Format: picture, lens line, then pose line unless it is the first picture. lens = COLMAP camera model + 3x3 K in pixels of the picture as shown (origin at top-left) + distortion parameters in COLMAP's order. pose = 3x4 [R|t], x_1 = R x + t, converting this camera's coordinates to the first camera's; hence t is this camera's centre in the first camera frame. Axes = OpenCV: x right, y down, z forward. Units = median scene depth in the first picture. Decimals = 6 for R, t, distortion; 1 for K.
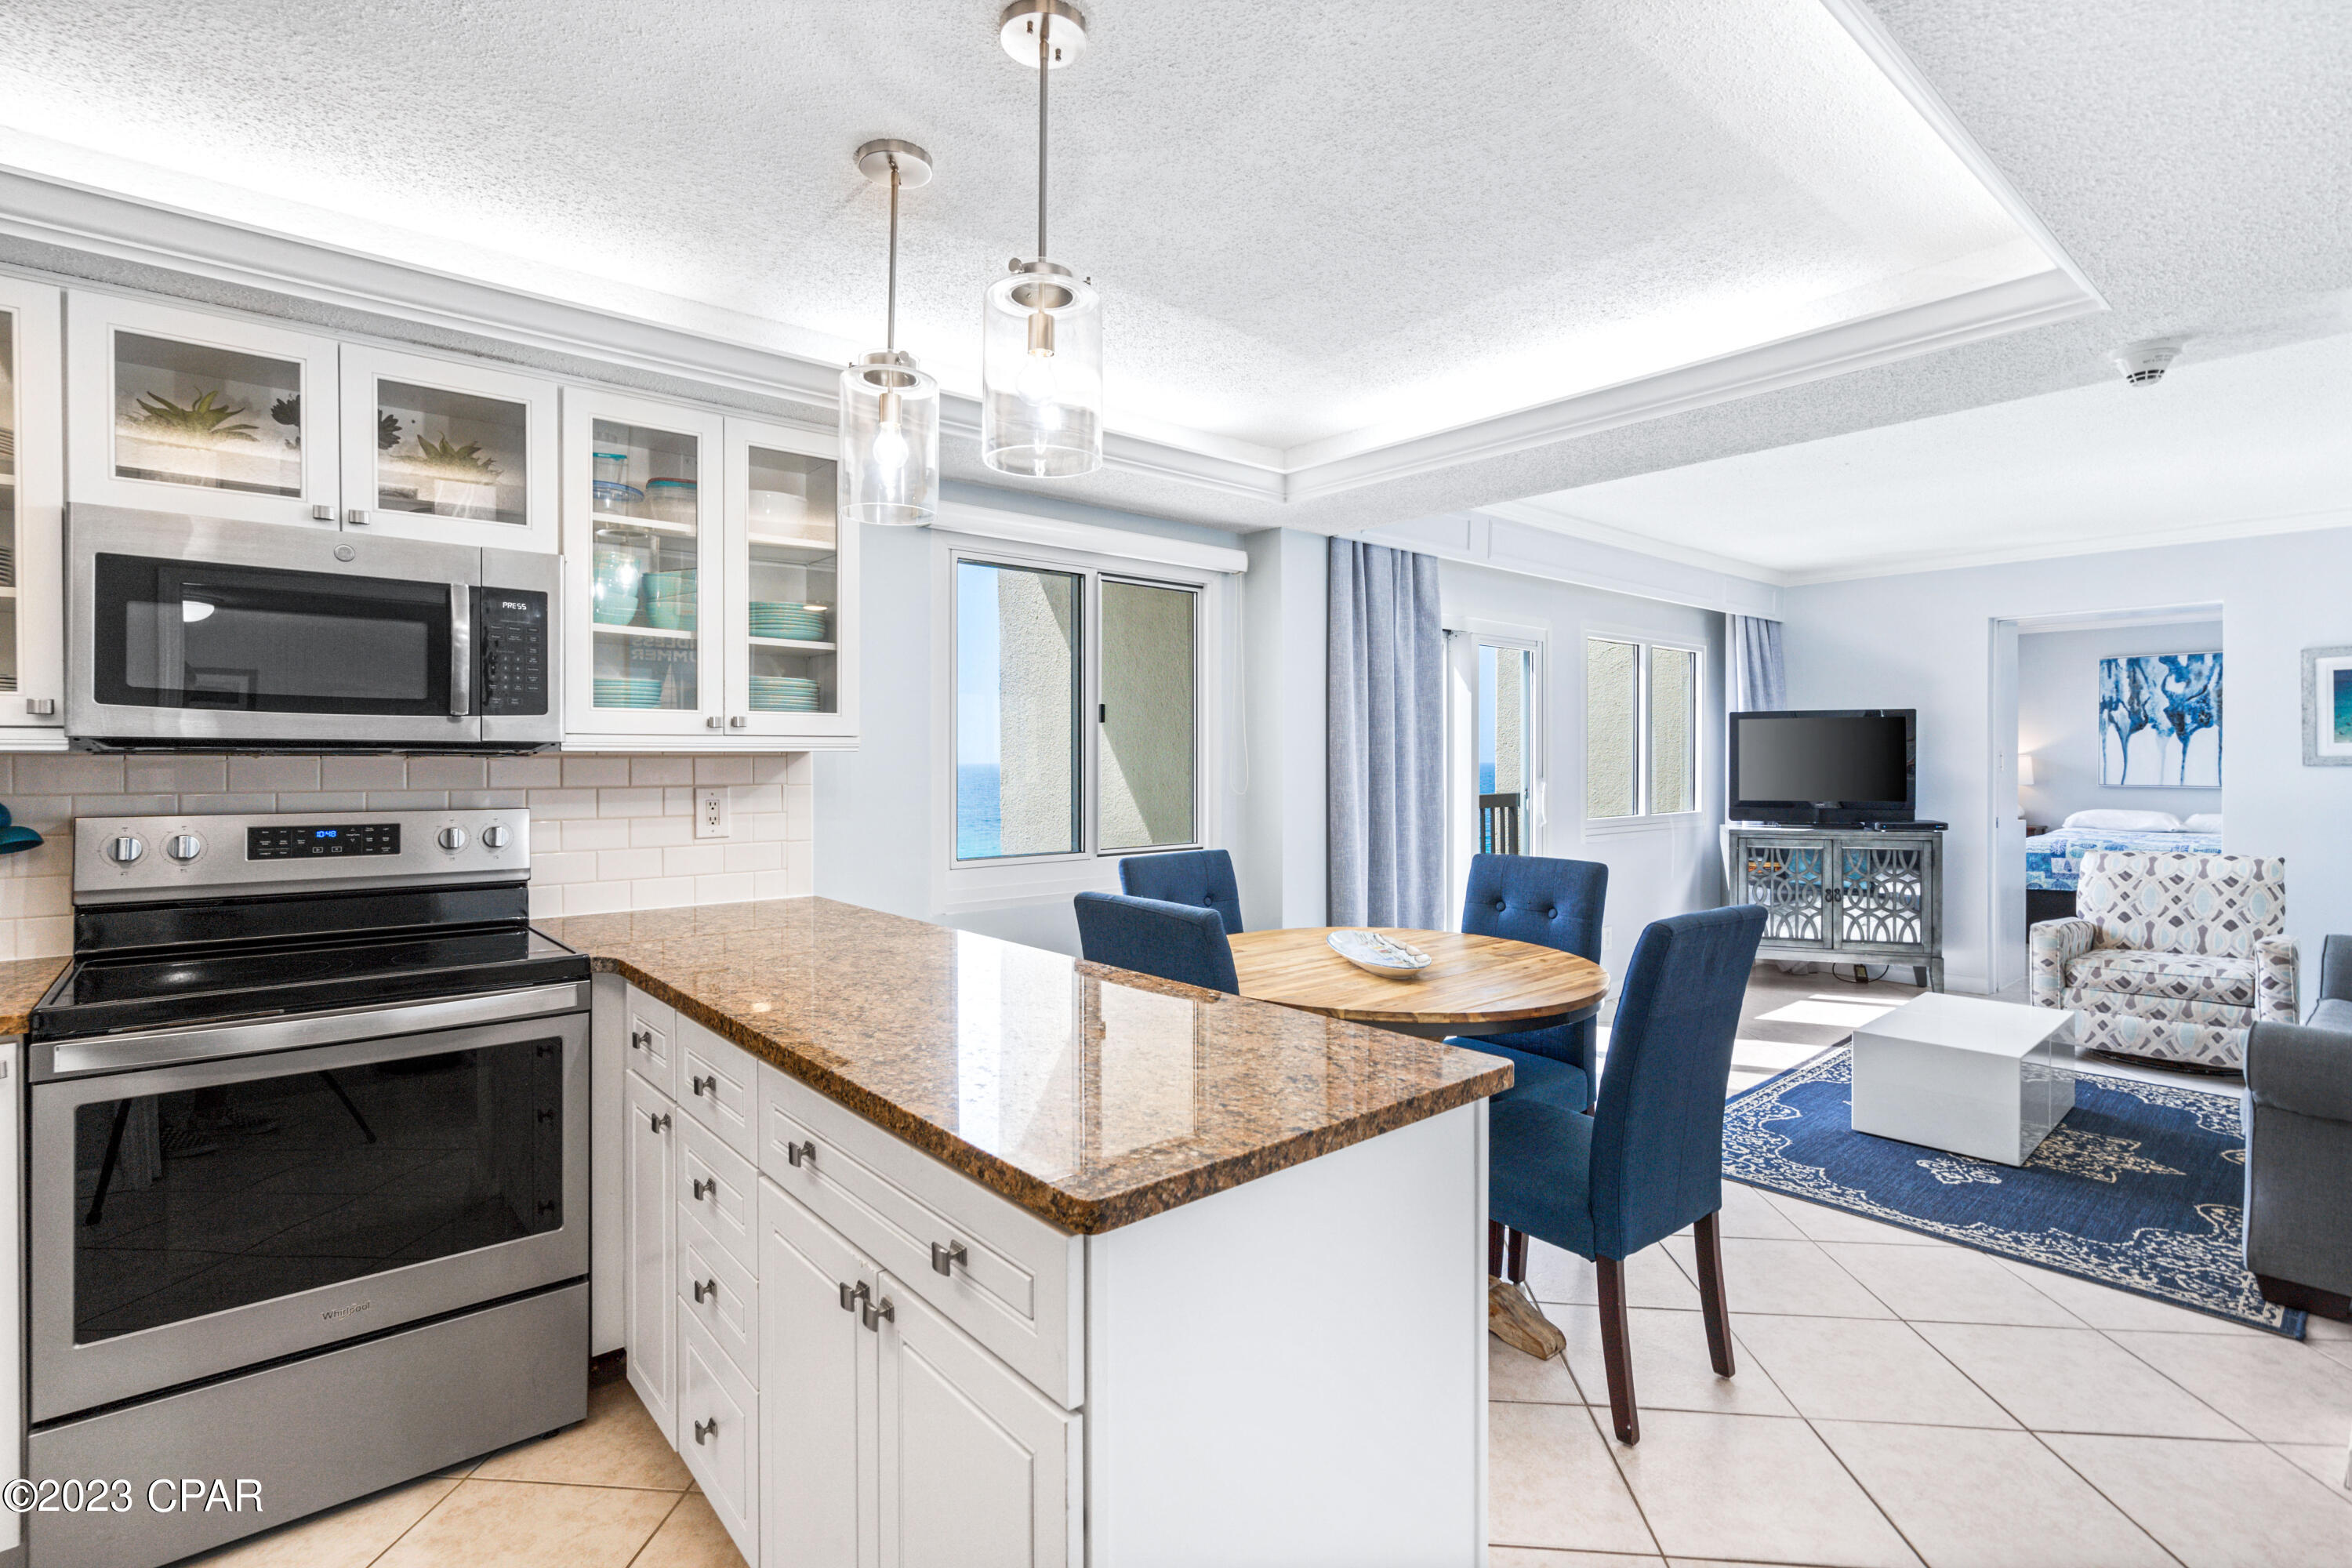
lens RADIAL K [[1093.9, 0, 1172.9], [0, 1093.9, 761.3], [0, 0, 1]] dist [0.004727, -0.000074]
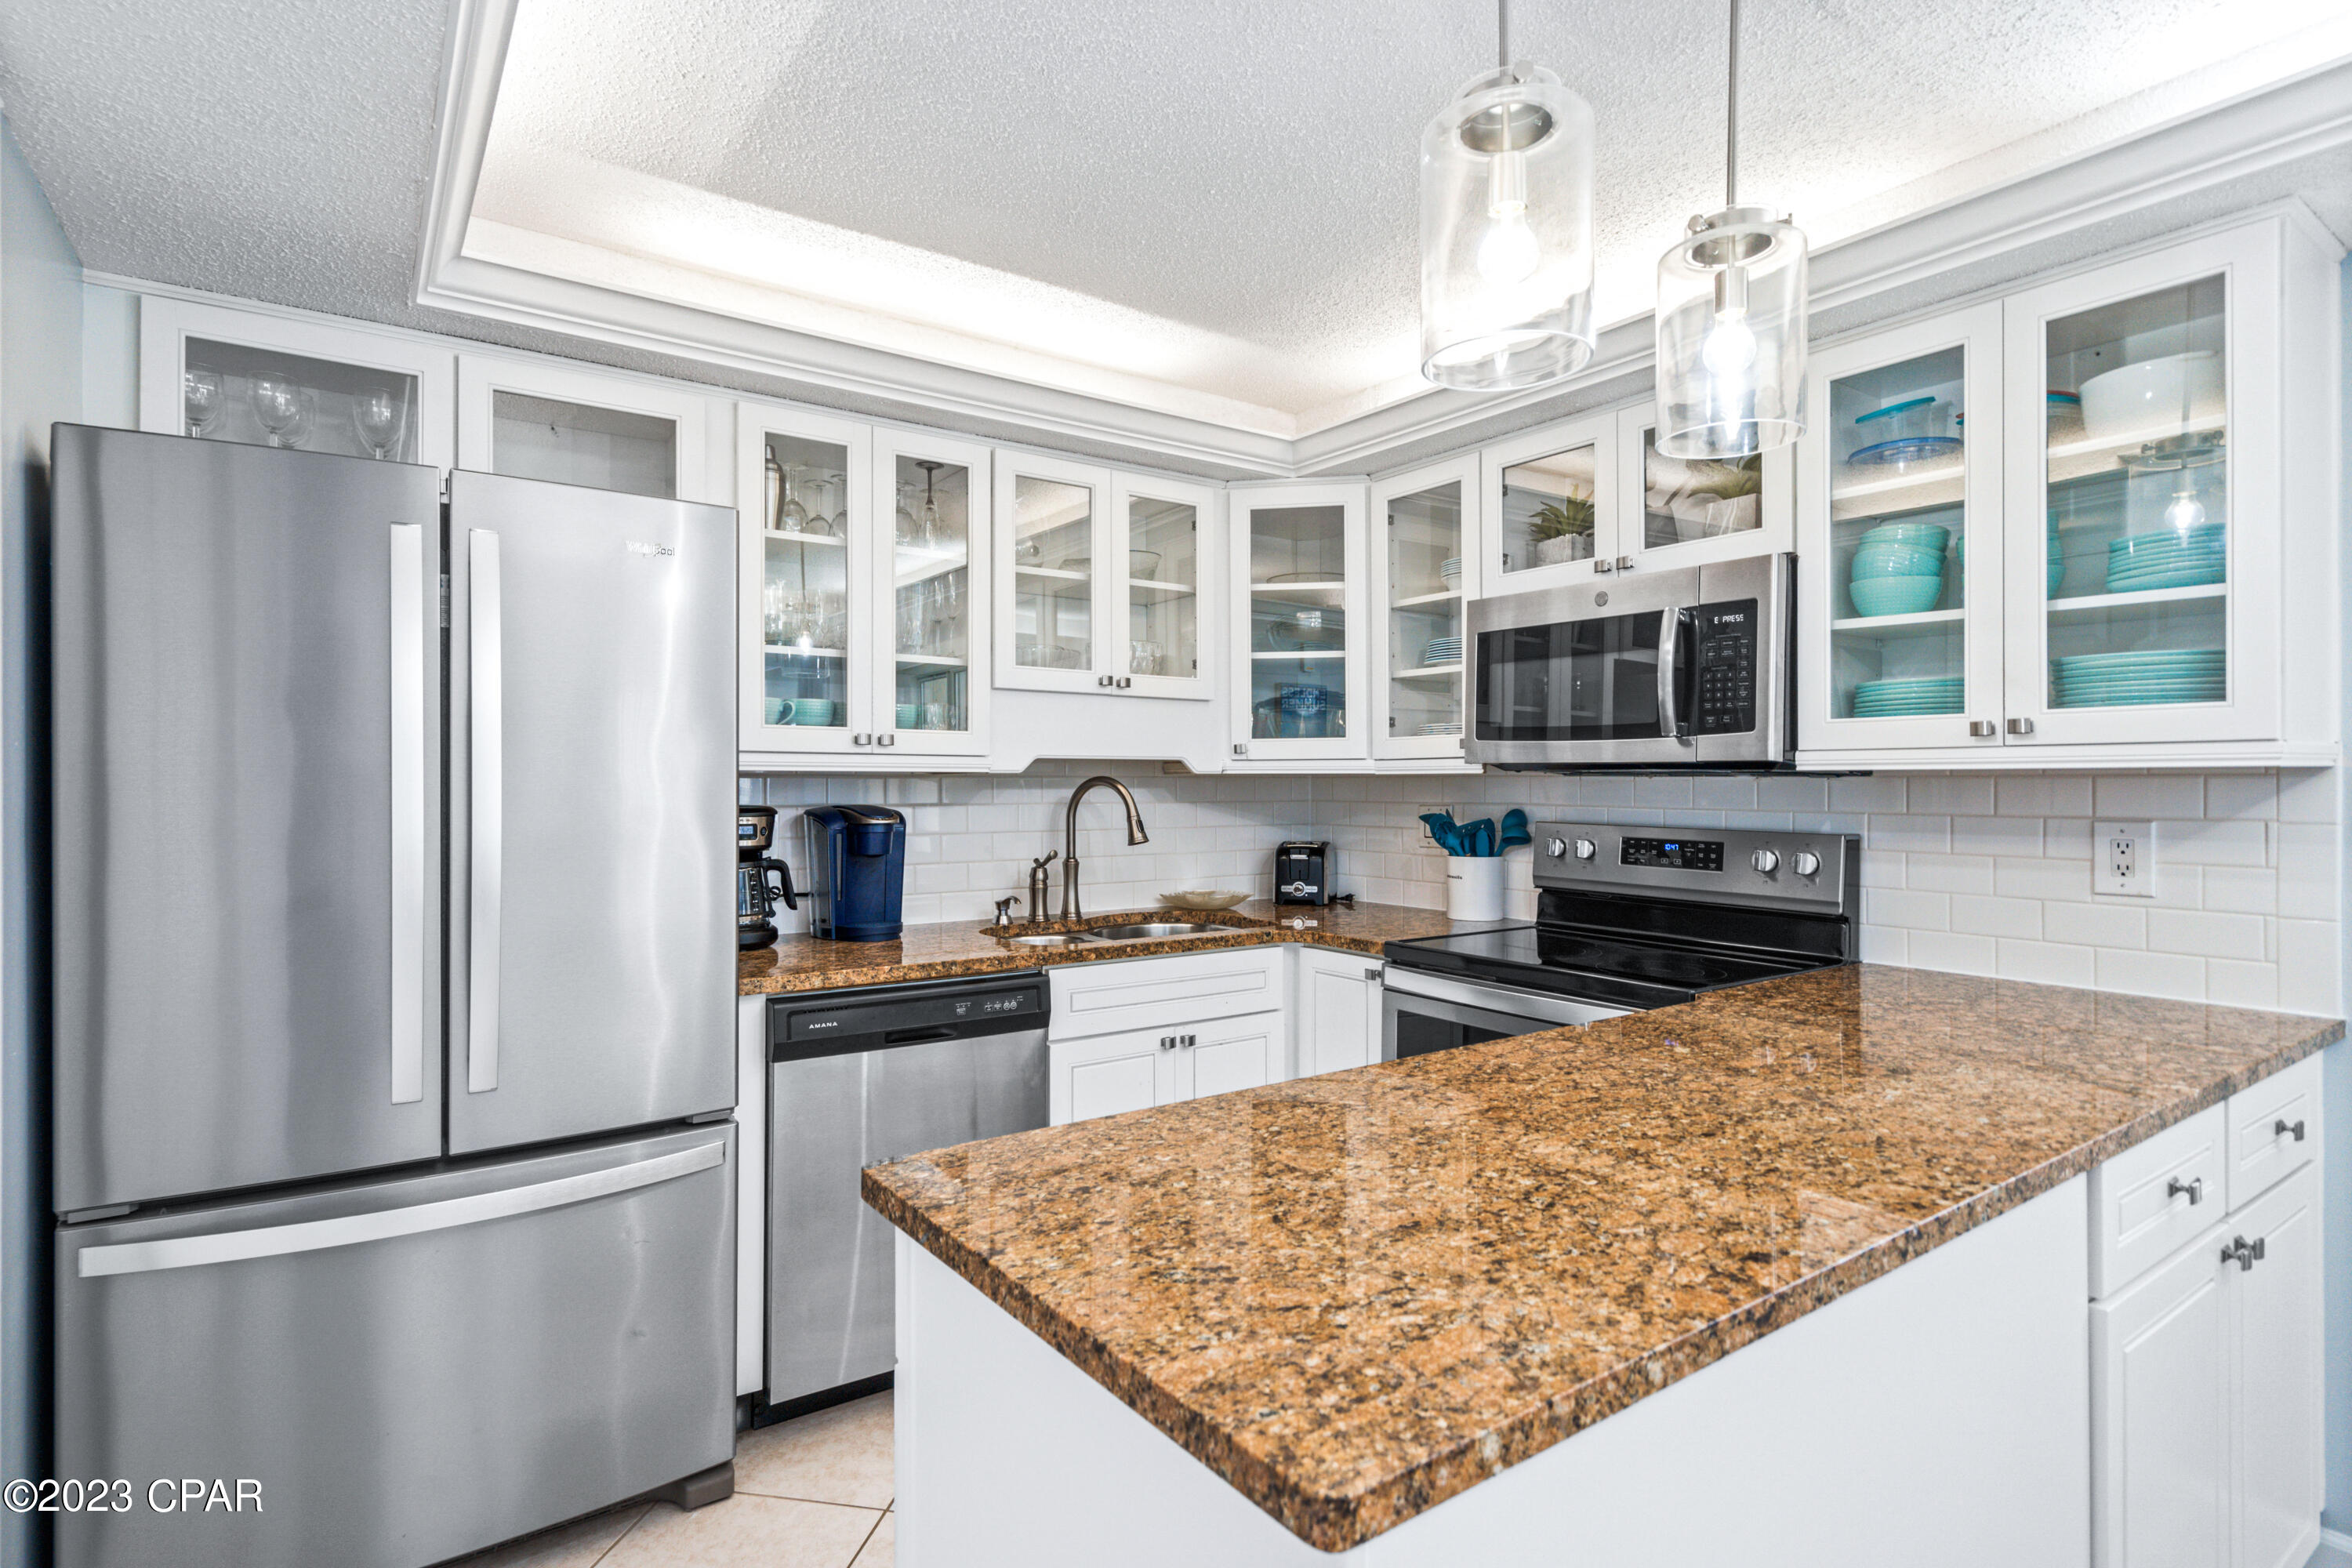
lens RADIAL K [[1198.2, 0, 1176.0], [0, 1198.2, 784.0], [0, 0, 1]] dist [0.000008, 0.002916]
pose [[-0.101239, 0.003448, -0.994856, 0.251133], [-0.002039, 0.999991, 0.003673, -0.000553], [0.994860, 0.002401, -0.101231, 0.320024]]
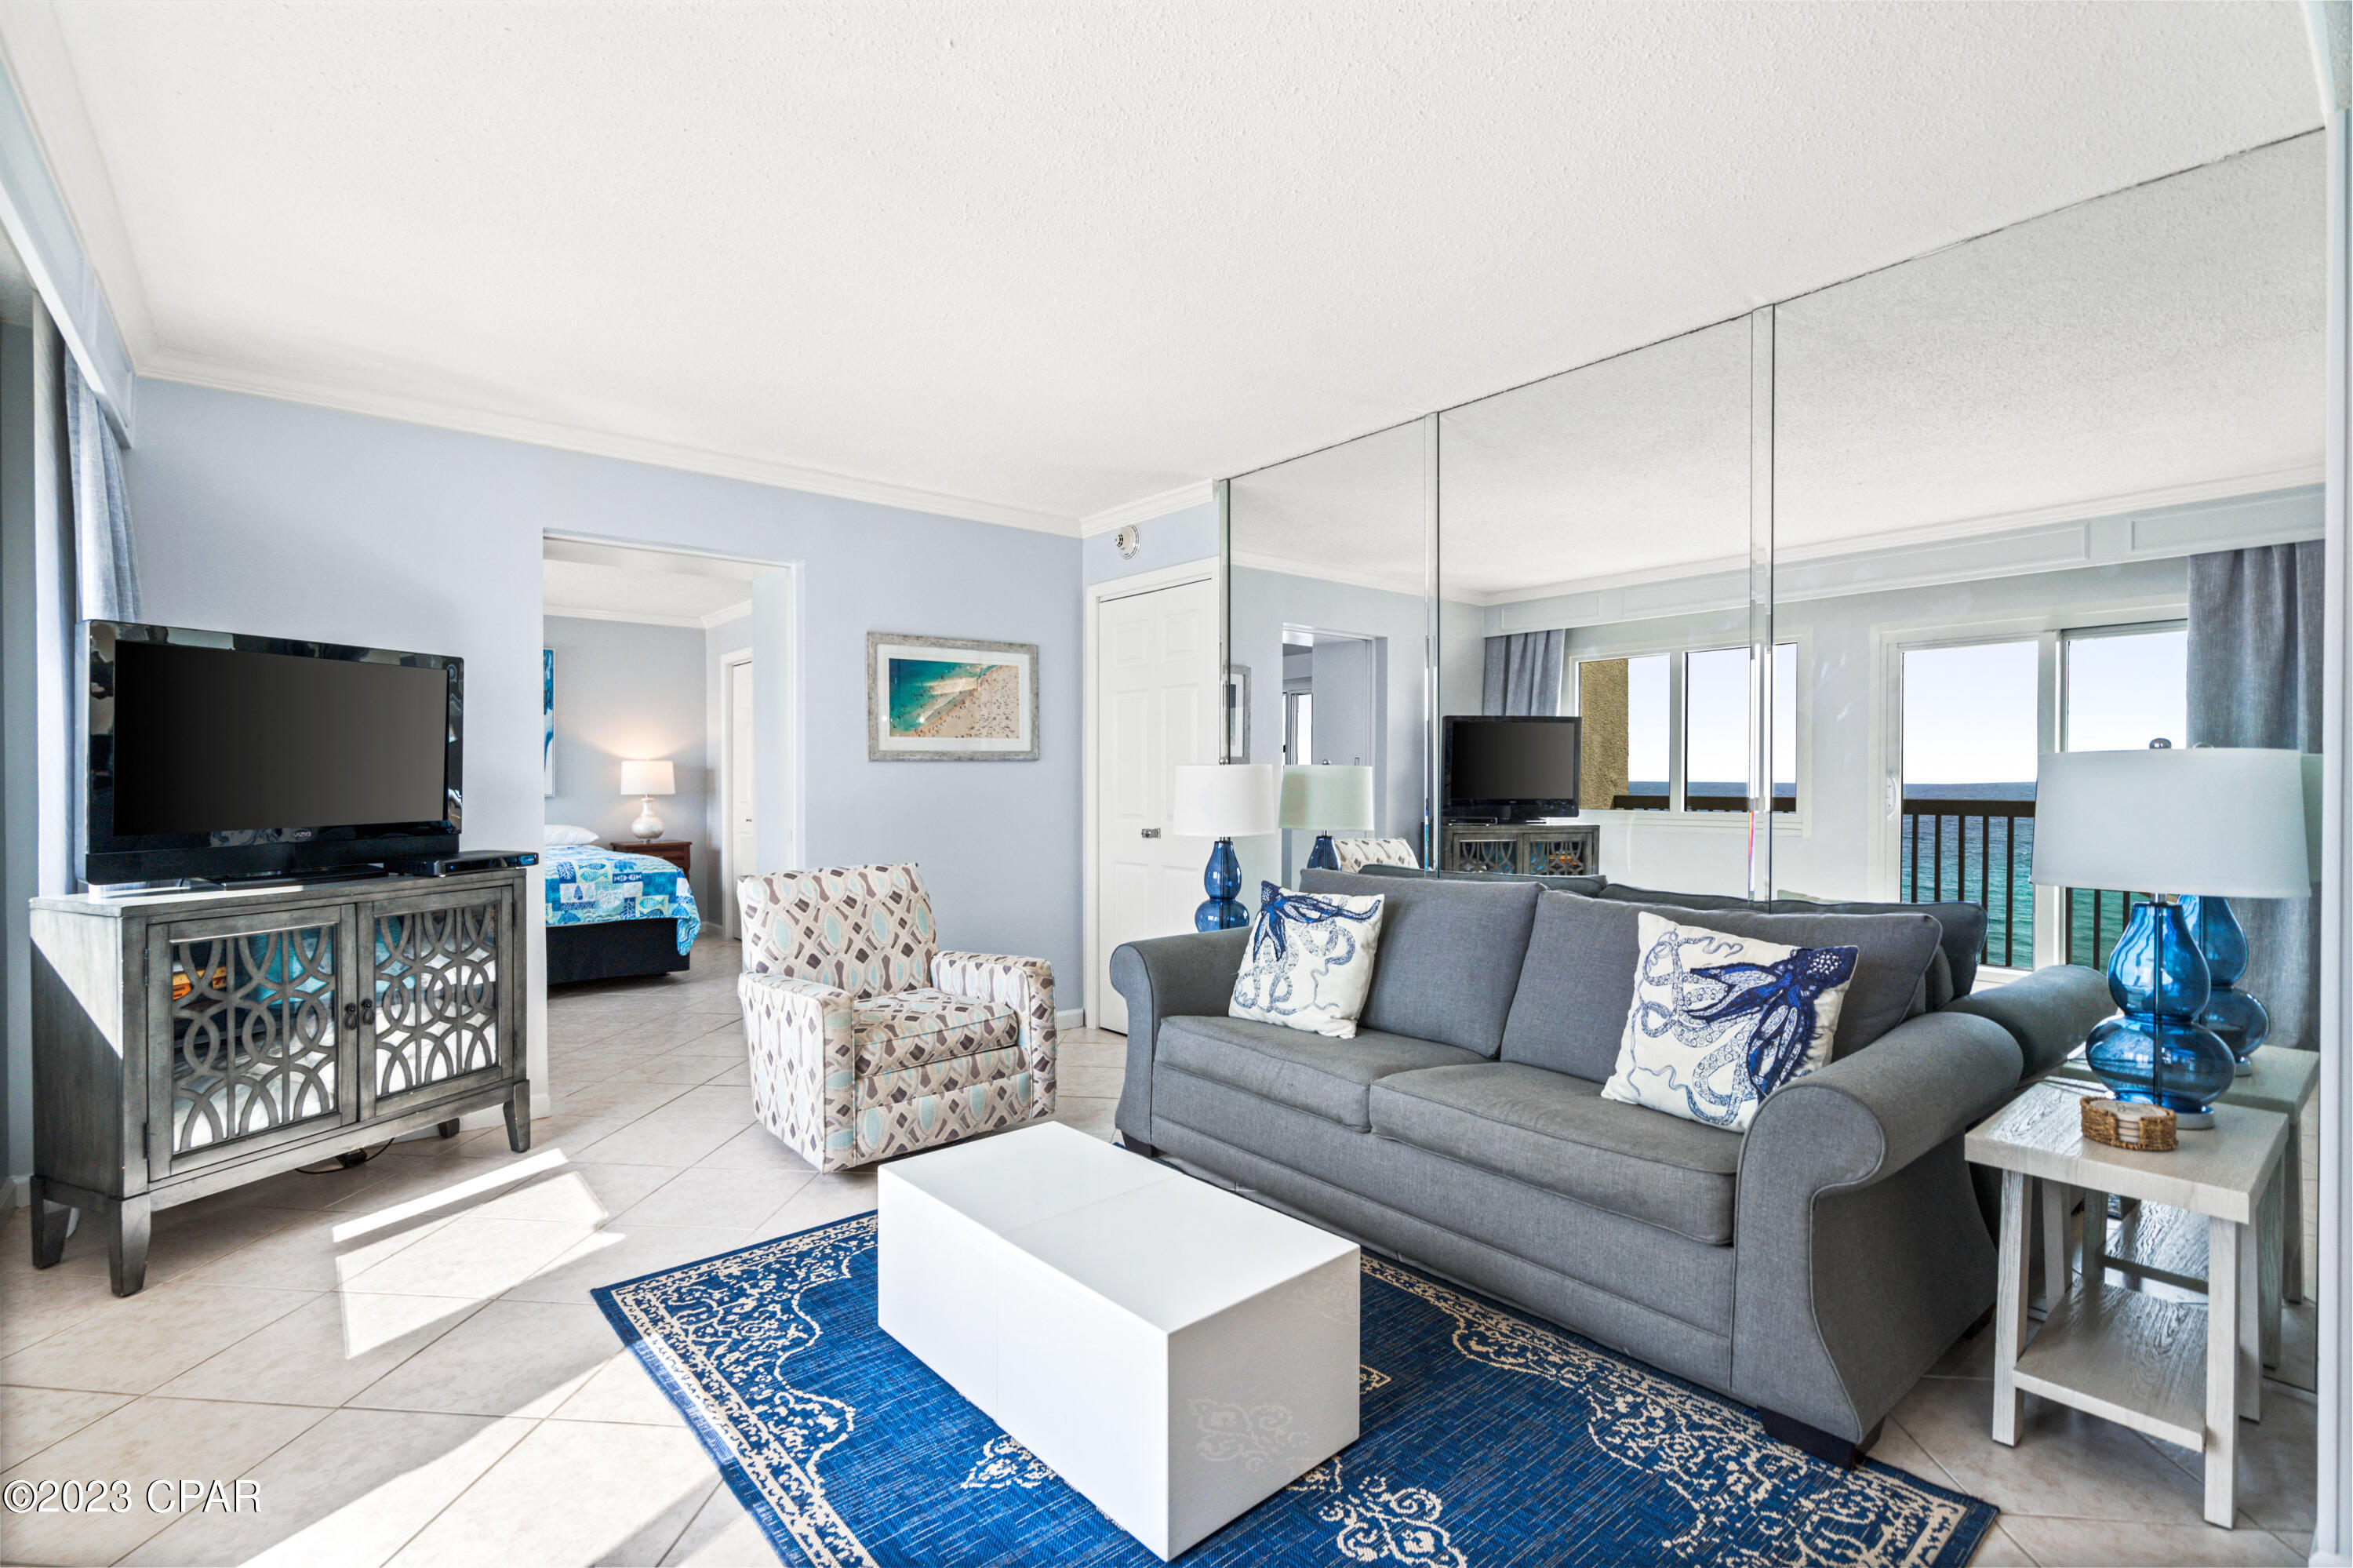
lens RADIAL K [[1069.8, 0, 1143.1], [0, 1069.8, 792.0], [0, 0, 1]] dist [-0.001469, 0.000807]
pose [[0.024394, -0.010880, 0.999643, 0.167223], [0.003128, 0.999937, 0.010807, 0.022911], [-0.999698, 0.002864, 0.024427, 0.827430]]
